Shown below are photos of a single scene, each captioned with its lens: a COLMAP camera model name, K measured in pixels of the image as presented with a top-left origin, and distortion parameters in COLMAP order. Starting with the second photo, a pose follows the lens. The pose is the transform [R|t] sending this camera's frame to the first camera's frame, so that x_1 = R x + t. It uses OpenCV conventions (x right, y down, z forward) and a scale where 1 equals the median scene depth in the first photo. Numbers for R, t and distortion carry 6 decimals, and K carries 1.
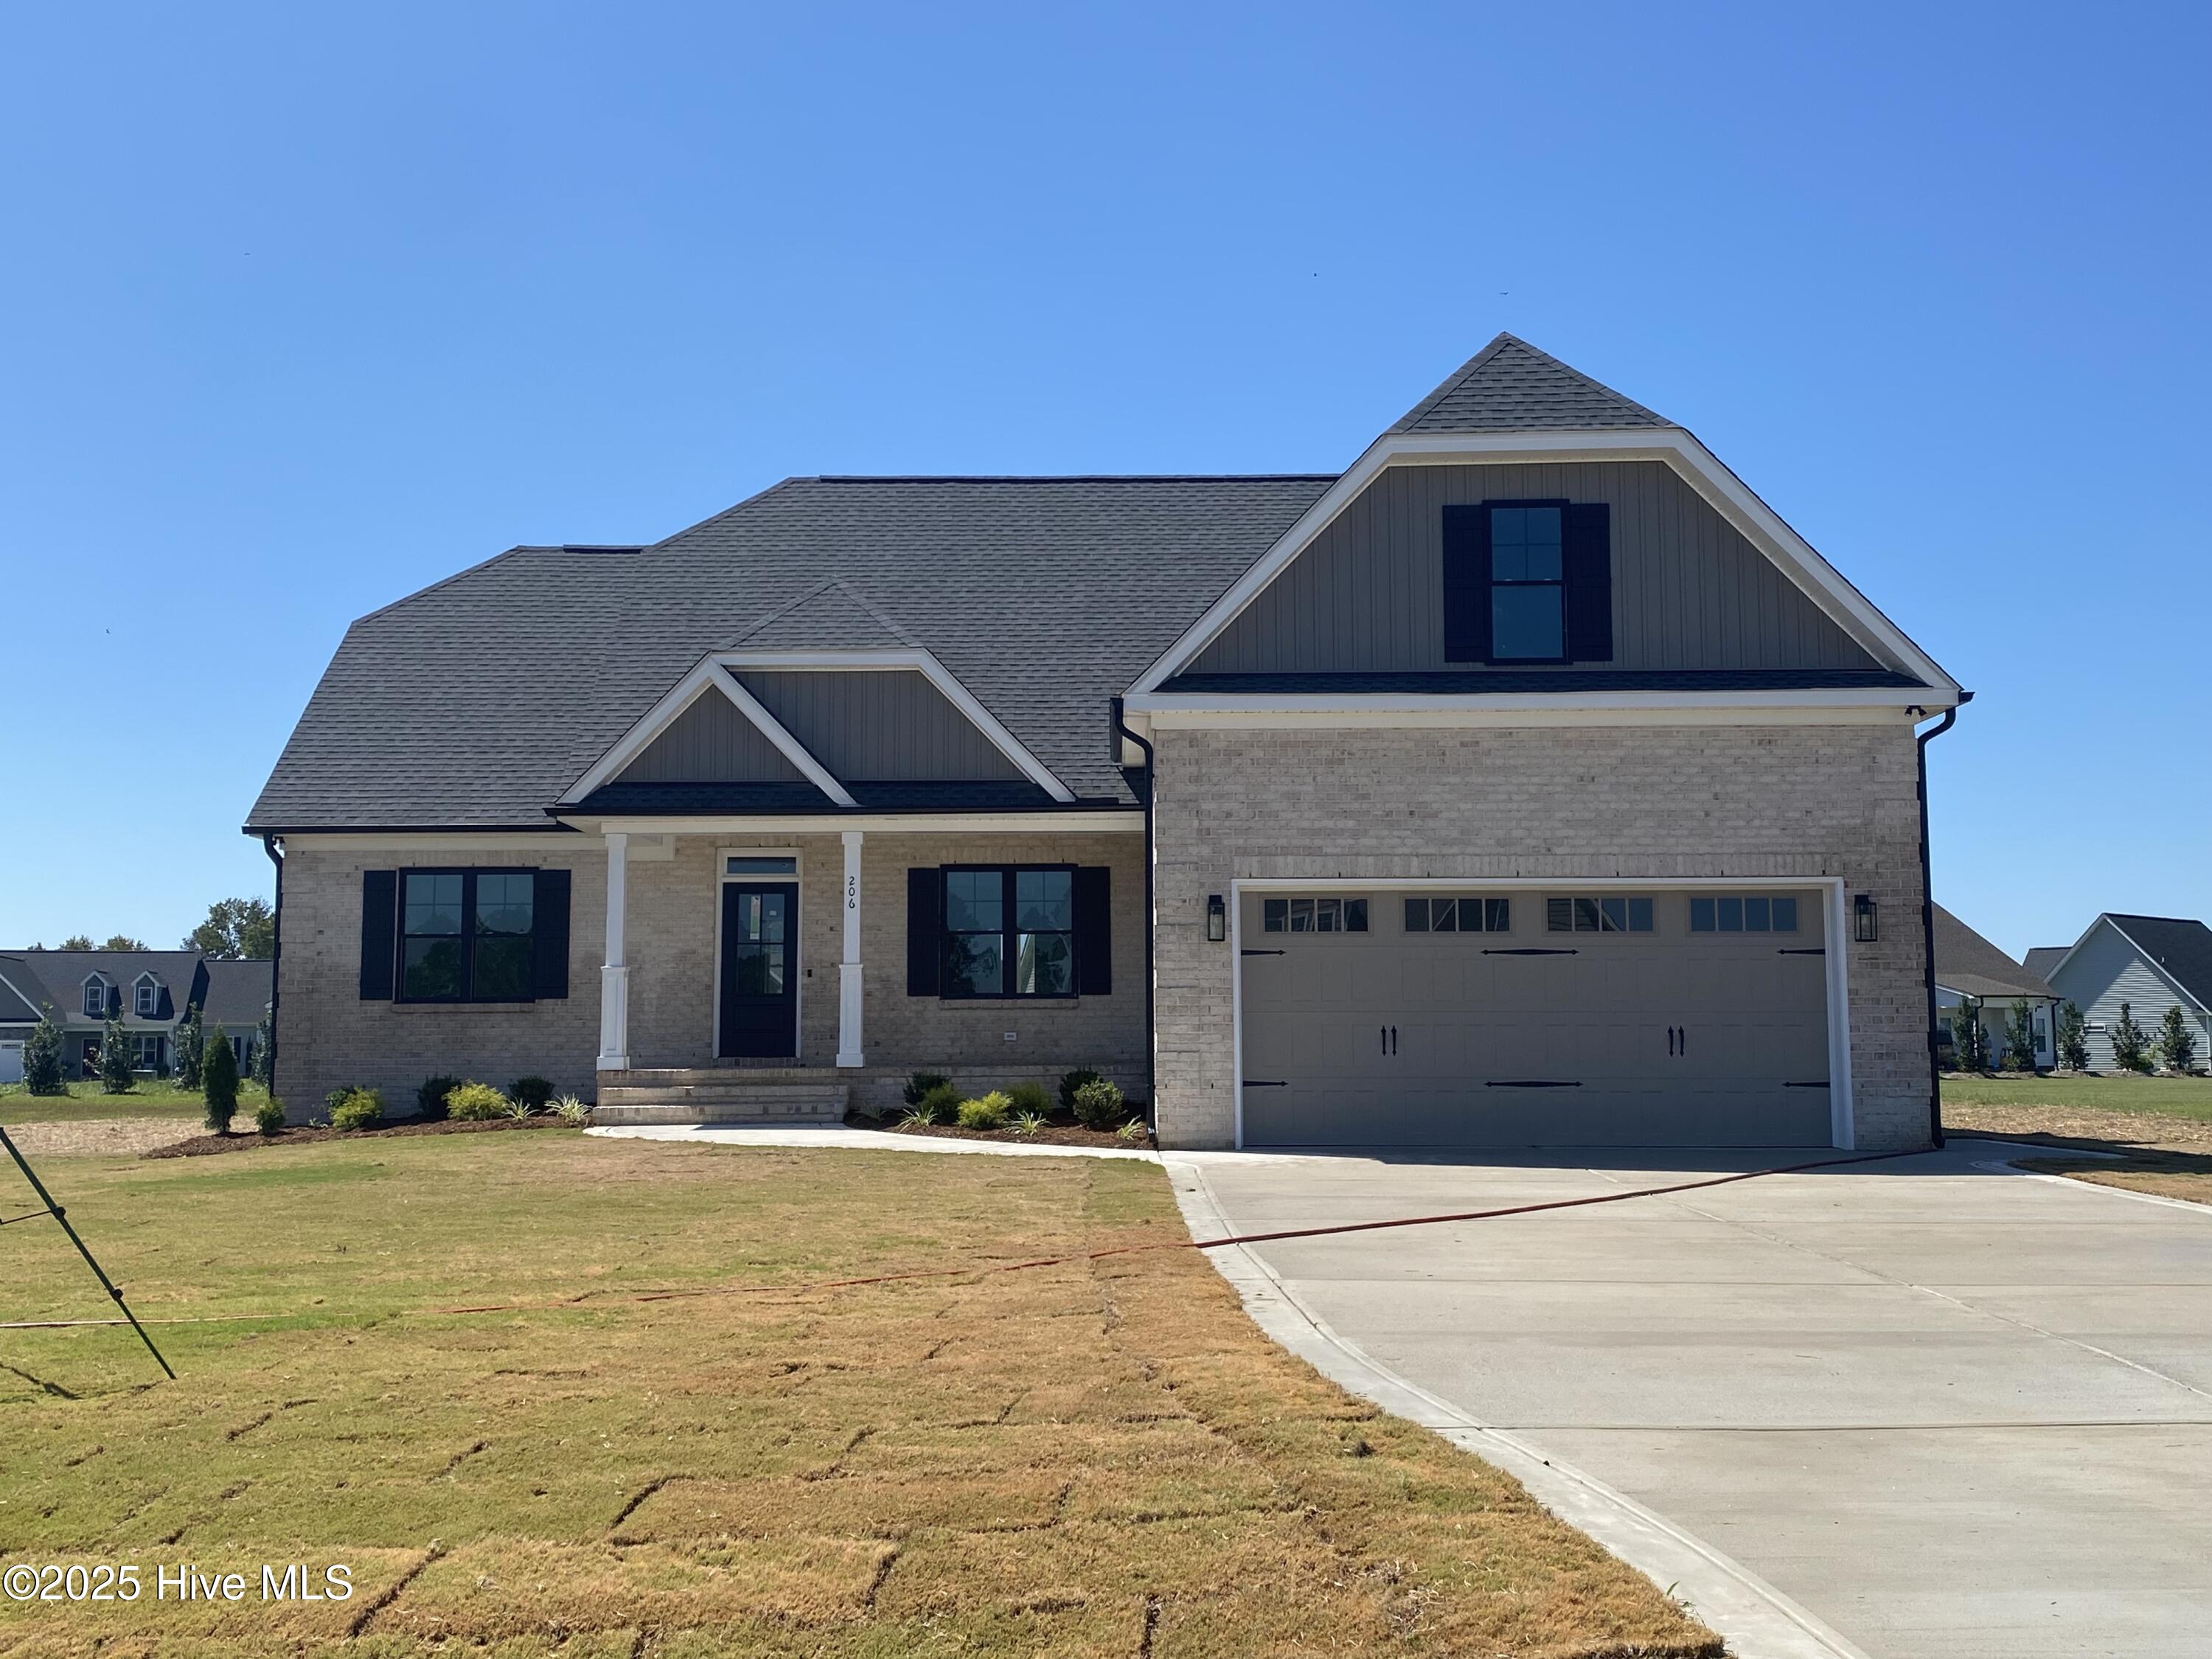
lens RADIAL K [[2329.8, 0, 1101.4], [0, 2329.8, 817.2], [0, 0, 1]] dist [0.114452, -0.013968]
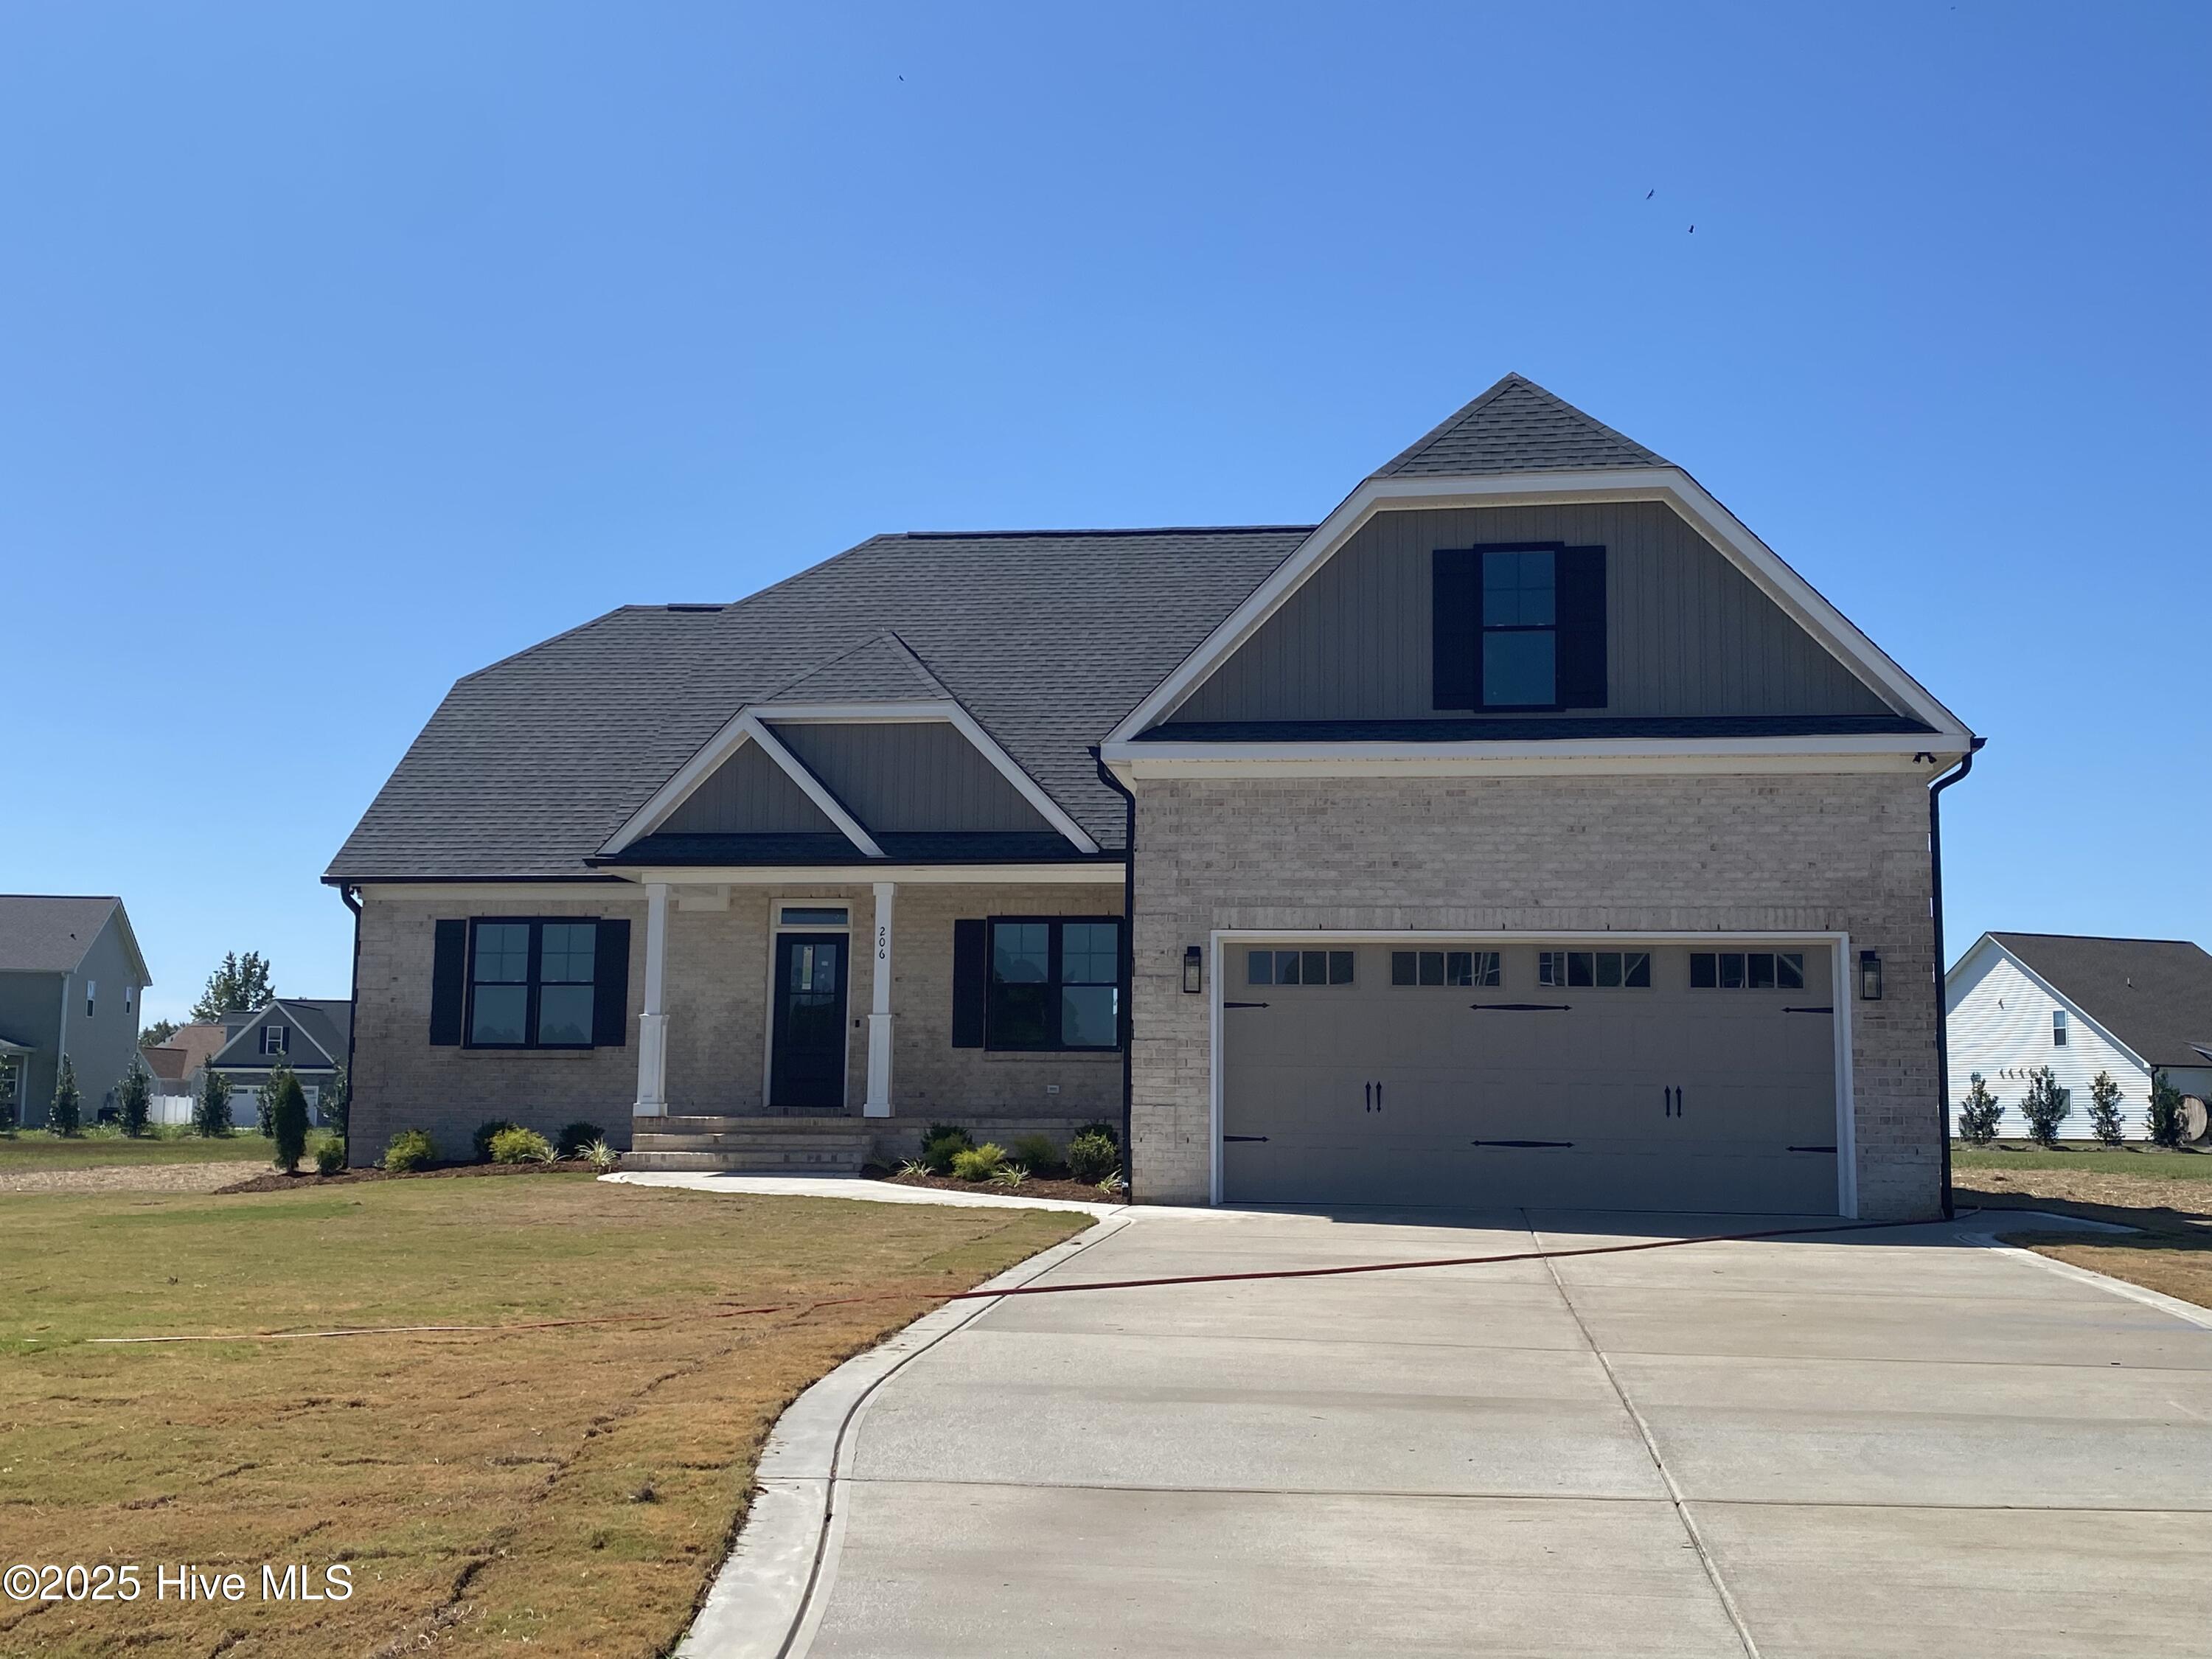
lens RADIAL K [[2334.0, 0, 1120.6], [0, 2334.0, 829.4], [0, 0, 1]] dist [0.116916, -0.013050]
pose [[0.992637, 0.000361, -0.121127, 0.135277], [-0.002809, 0.999795, -0.020041, 0.003754], [0.121095, 0.020234, 0.992435, 0.013583]]
